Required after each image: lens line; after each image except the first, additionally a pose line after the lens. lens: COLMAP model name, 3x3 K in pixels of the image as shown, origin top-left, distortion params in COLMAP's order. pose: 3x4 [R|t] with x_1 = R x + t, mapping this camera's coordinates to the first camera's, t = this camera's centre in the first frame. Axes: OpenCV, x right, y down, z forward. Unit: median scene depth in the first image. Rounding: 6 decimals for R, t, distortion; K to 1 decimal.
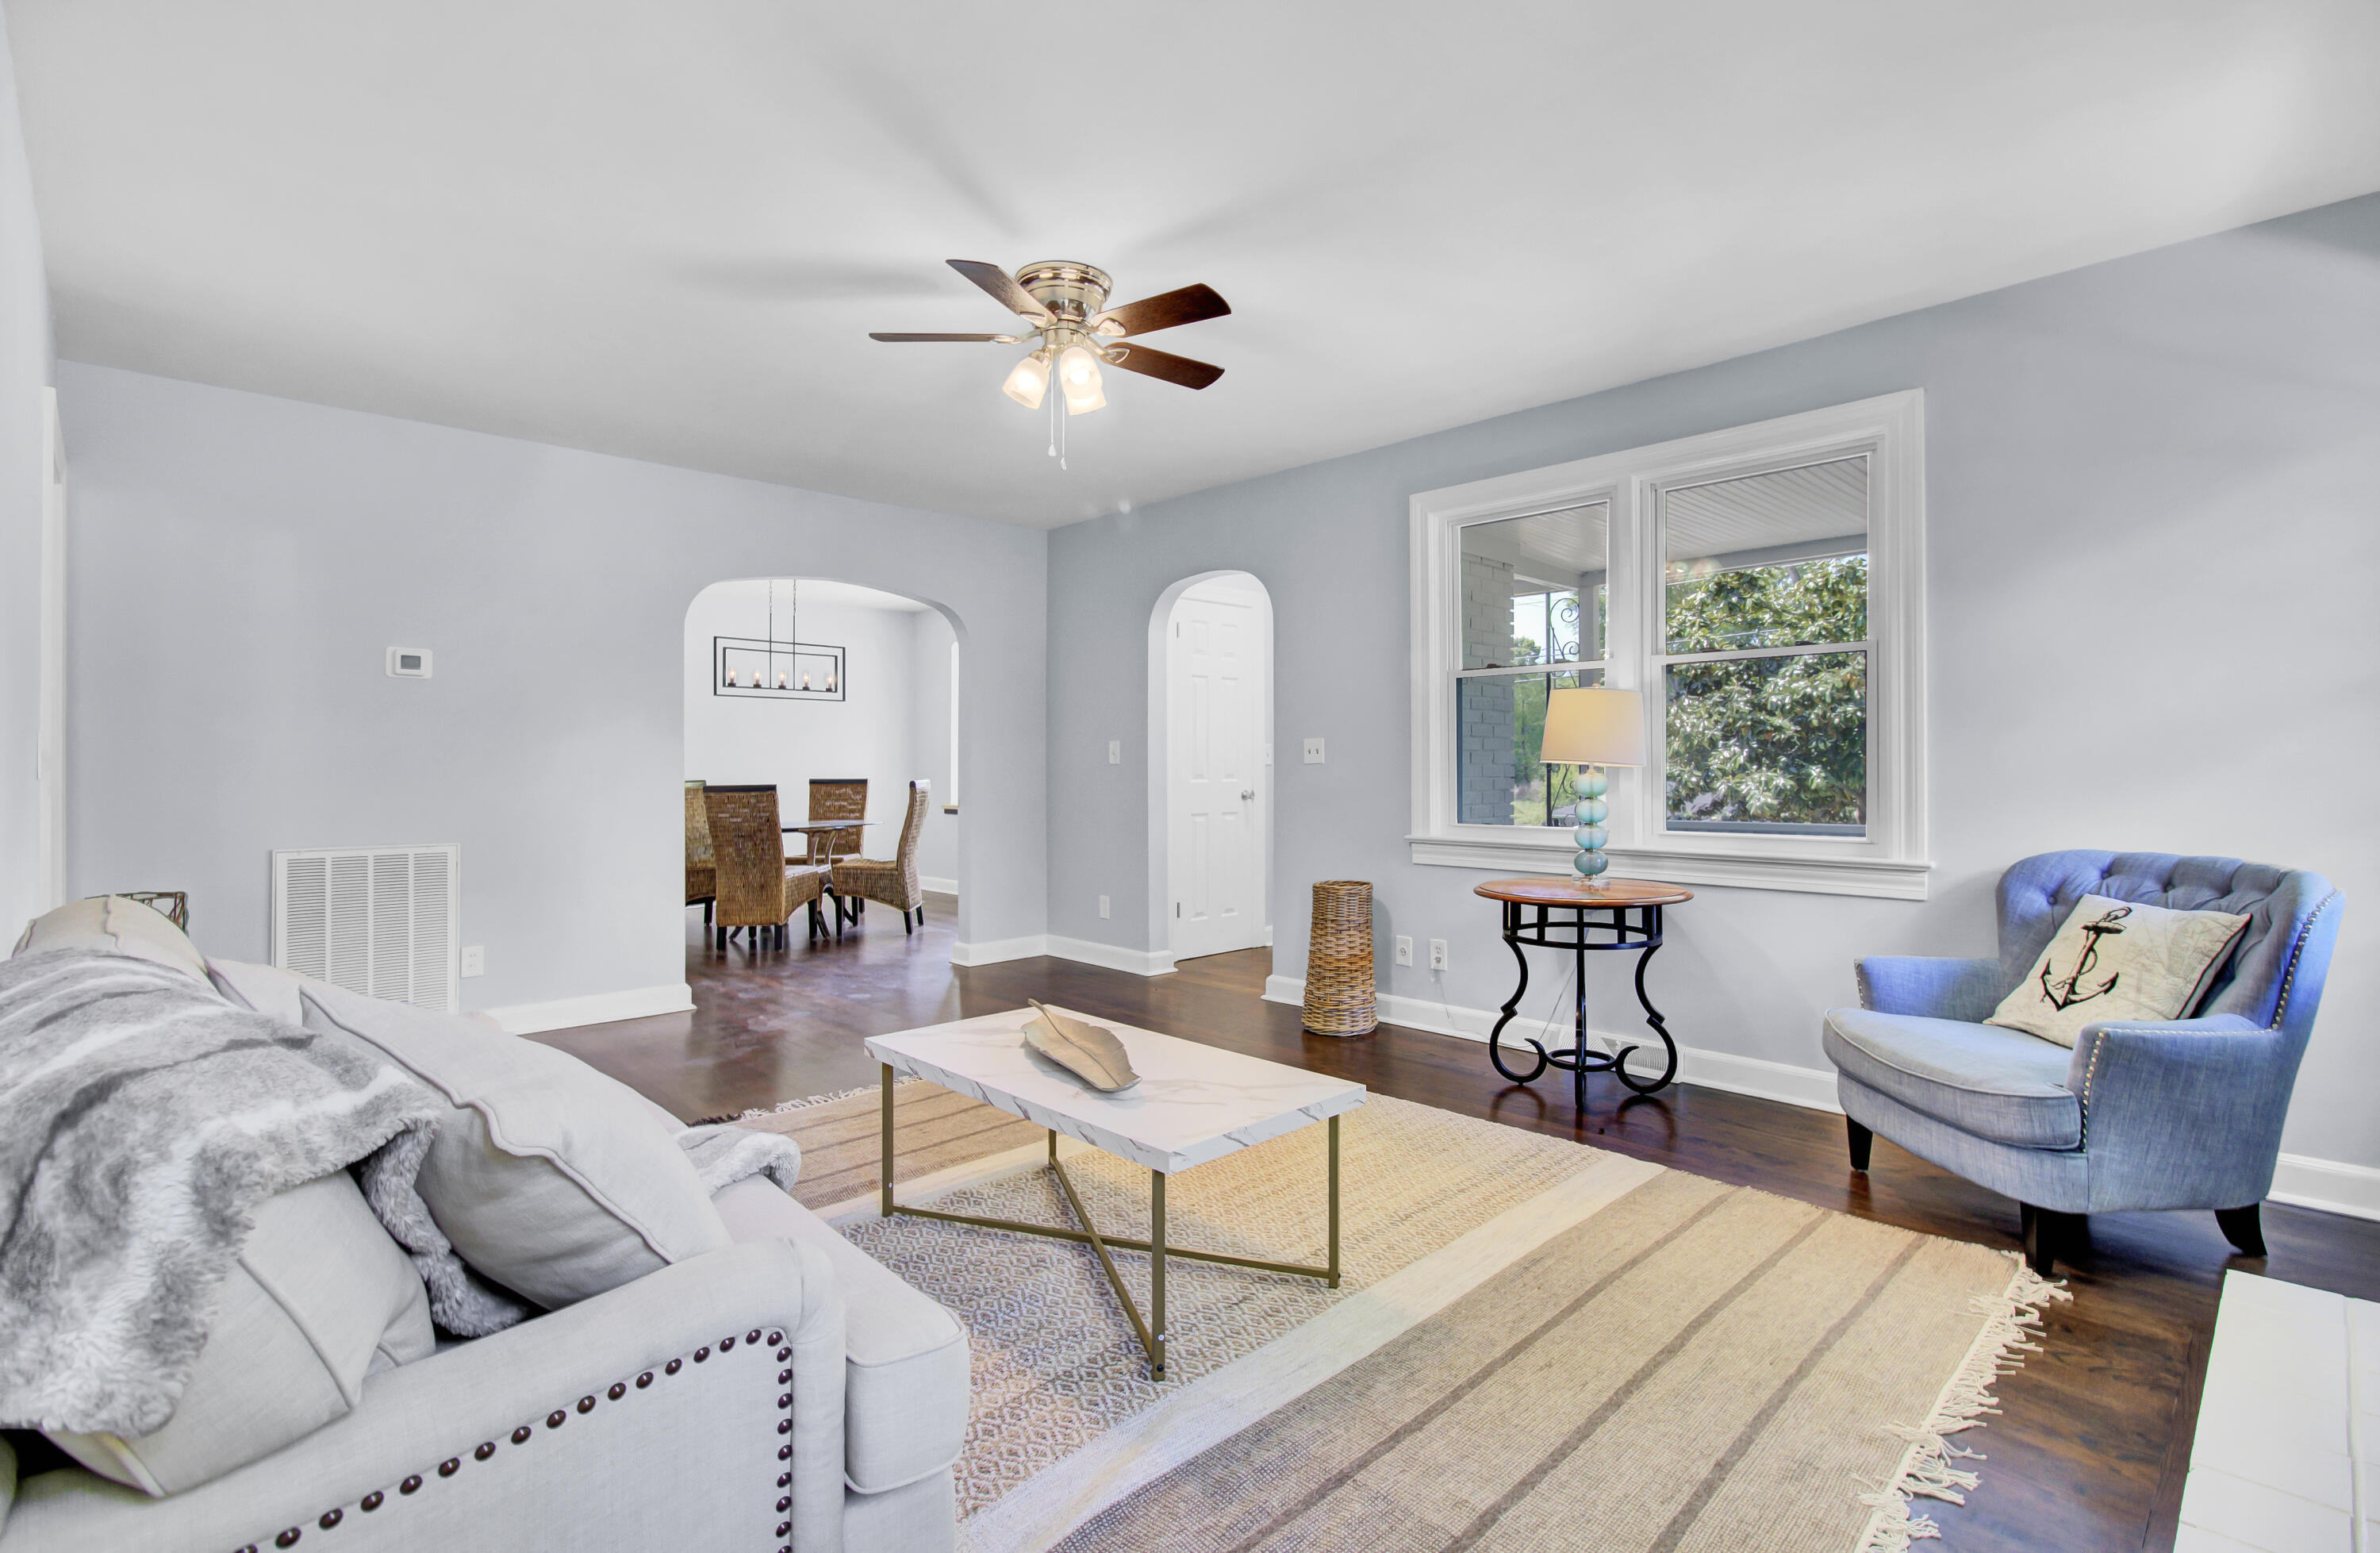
lens RADIAL K [[1112.5, 0, 1215.9], [0, 1112.5, 759.8], [0, 0, 1]] dist [-0.017588, 0.004563]
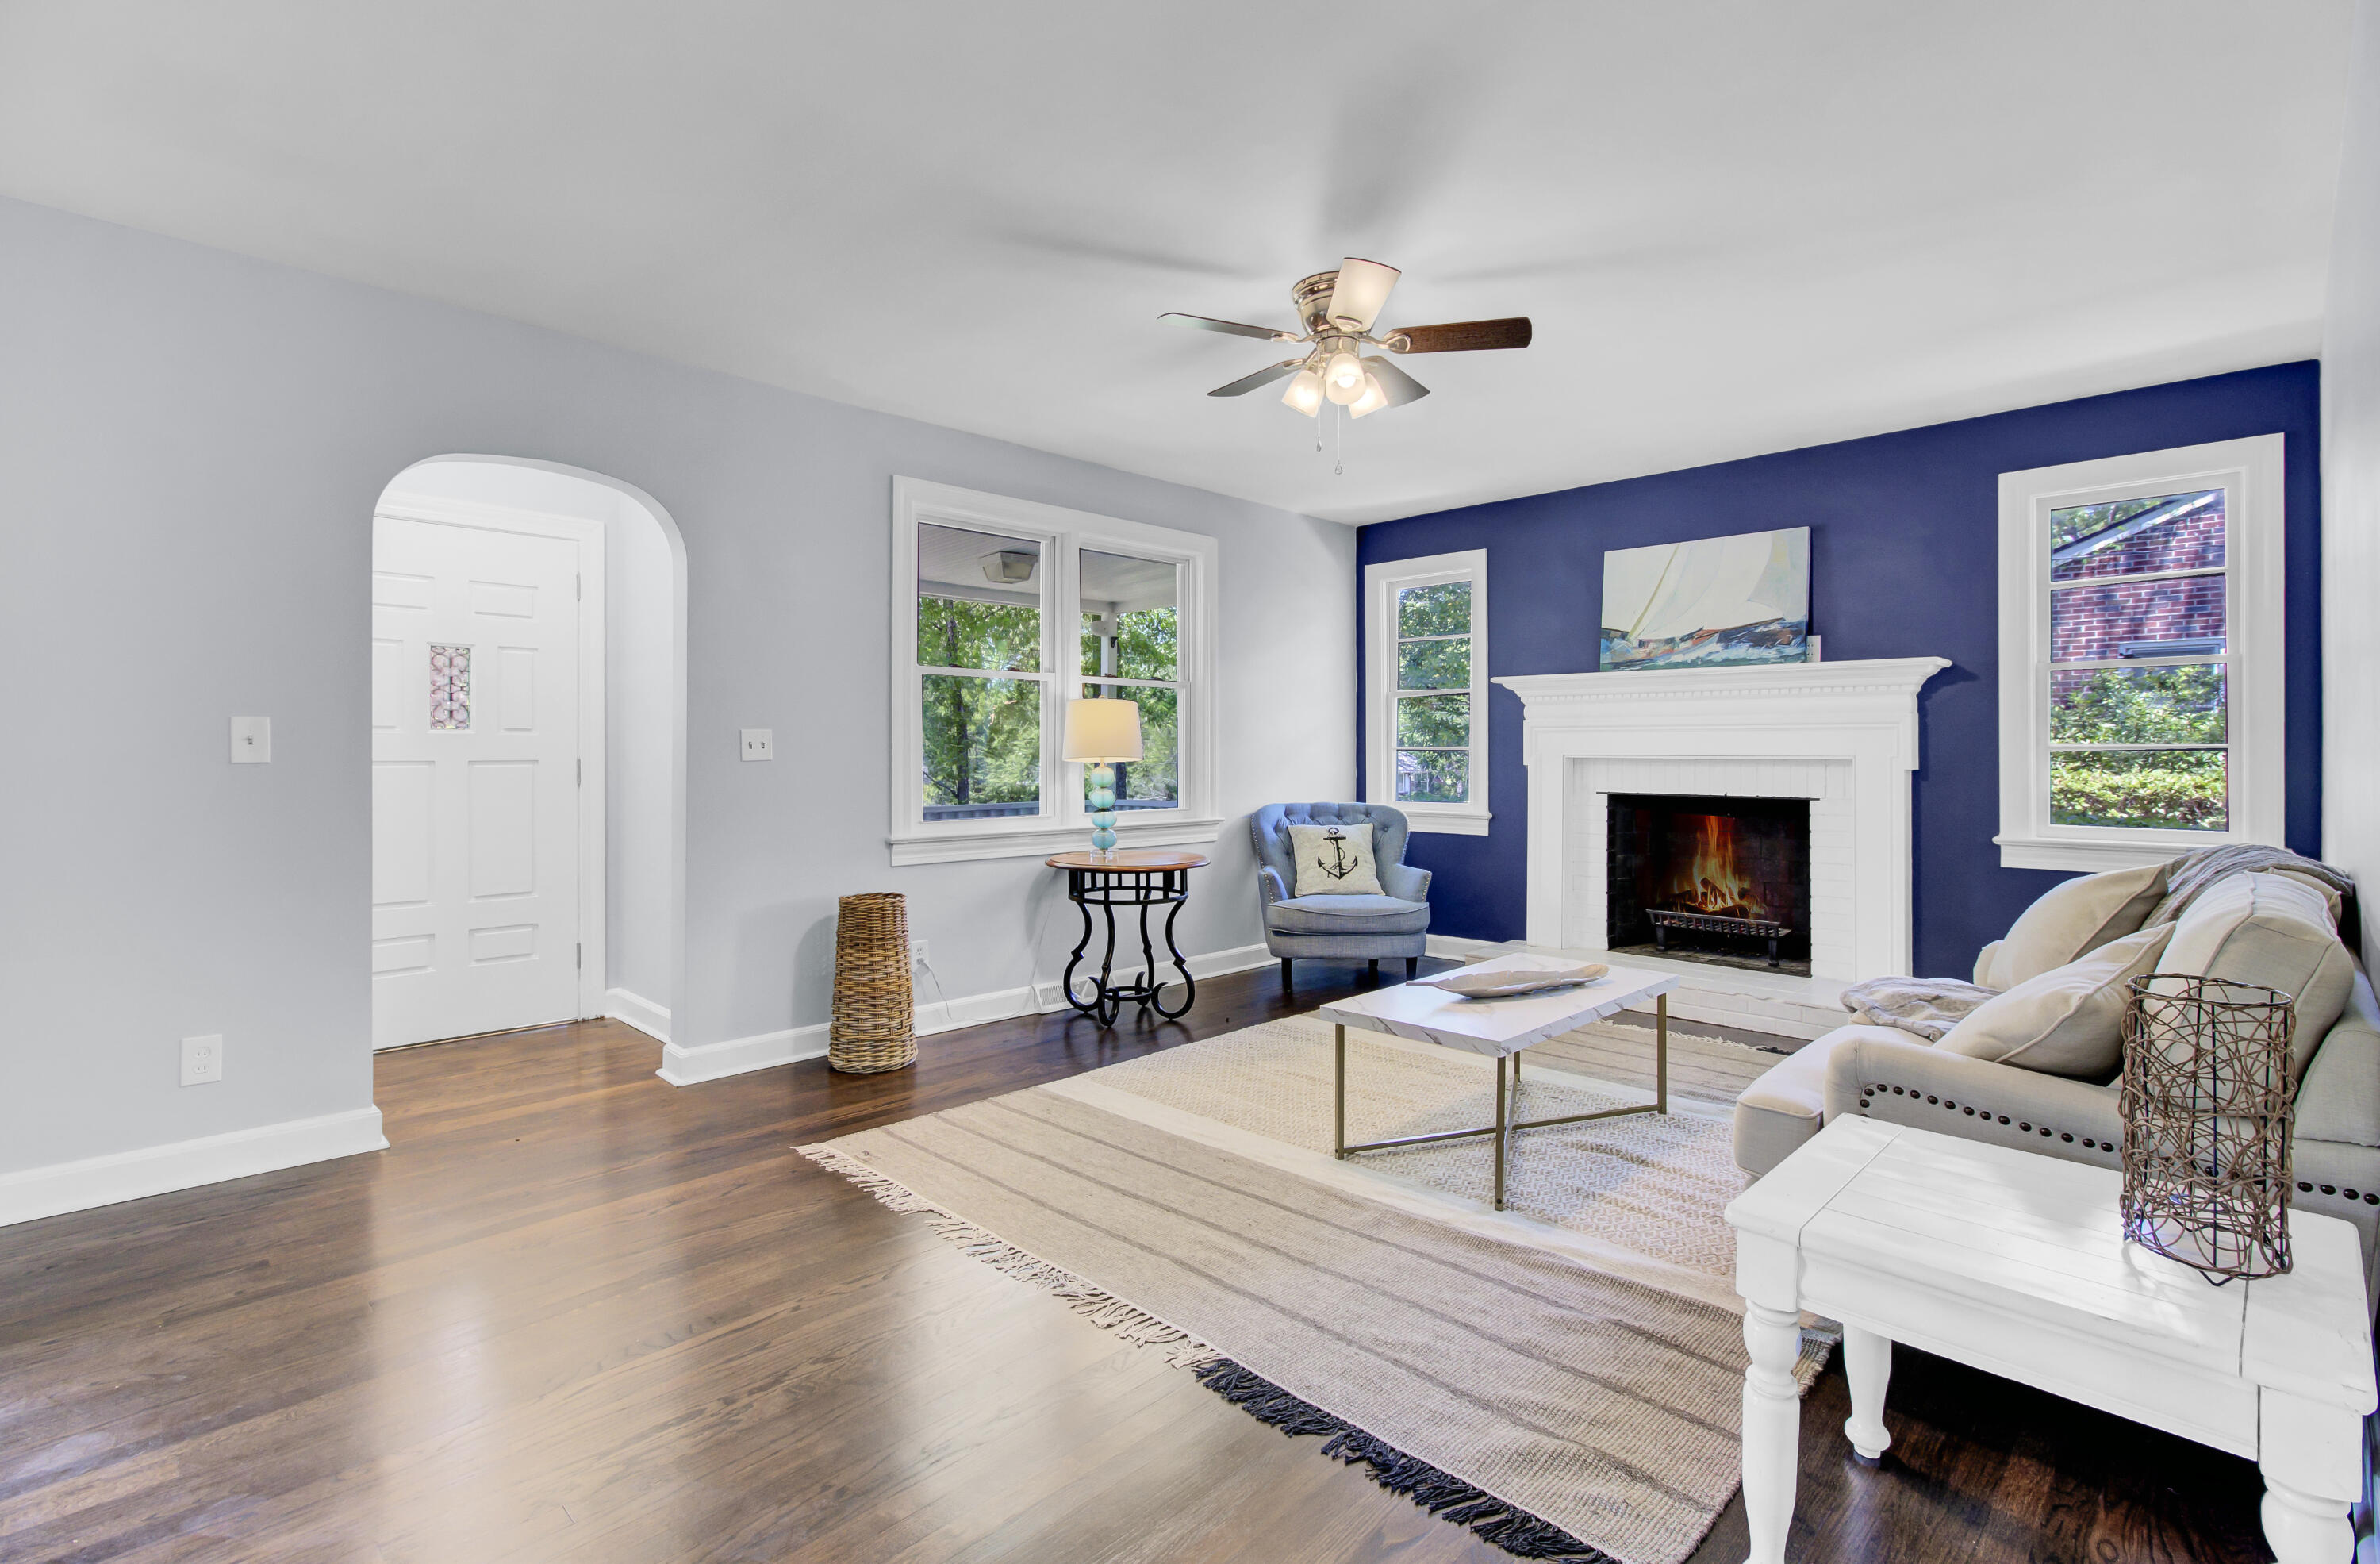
lens RADIAL K [[1096.0, 0, 1194.5], [0, 1096.0, 753.2], [0, 0, 1]] dist [-0.016292, 0.007521]
pose [[-0.006629, 0.004988, 0.999966, -0.935043], [-0.001634, 0.999986, -0.004999, 0.001884], [-0.999977, -0.001667, -0.006620, 0.933949]]
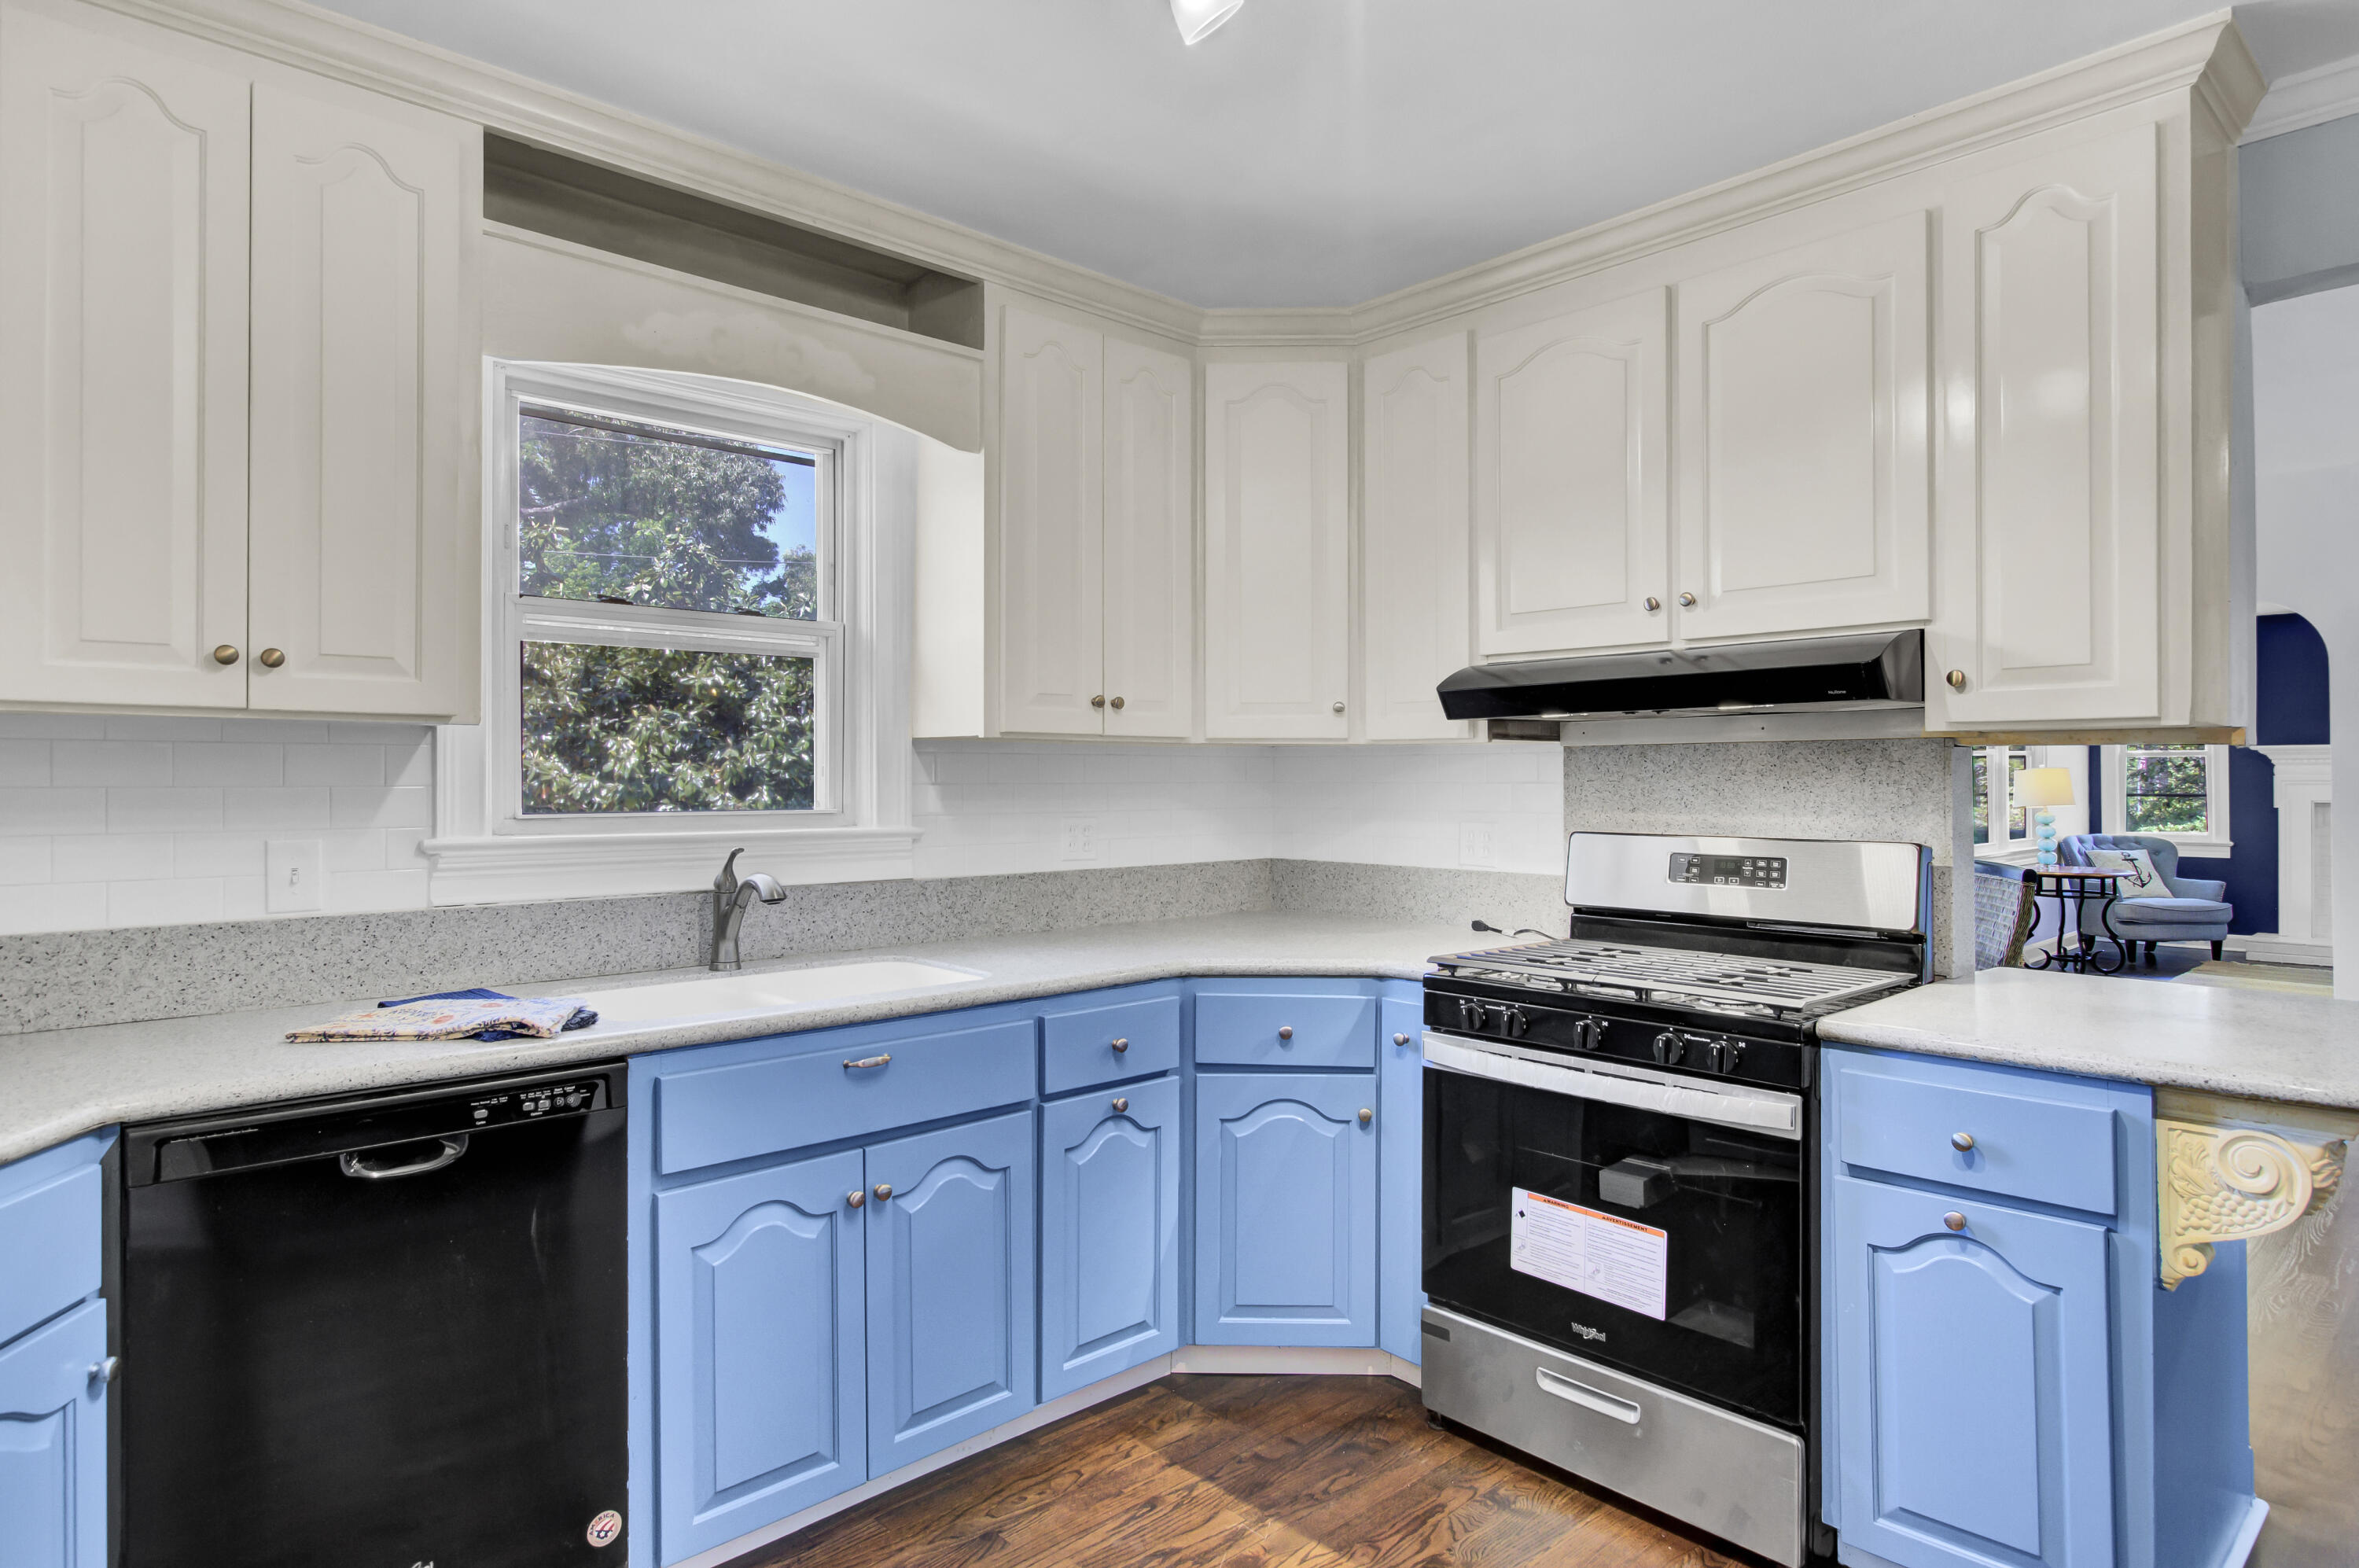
lens RADIAL K [[1289.7, 0, 1214.0], [0, 1289.7, 763.0], [0, 0, 1]] dist [-0.003049, 0.001521]
pose [[0.039590, 0.017296, 0.999066, -1.997460], [-0.002697, 0.999848, -0.017203, -0.027917], [-0.999212, -0.002014, 0.039631, 2.415140]]
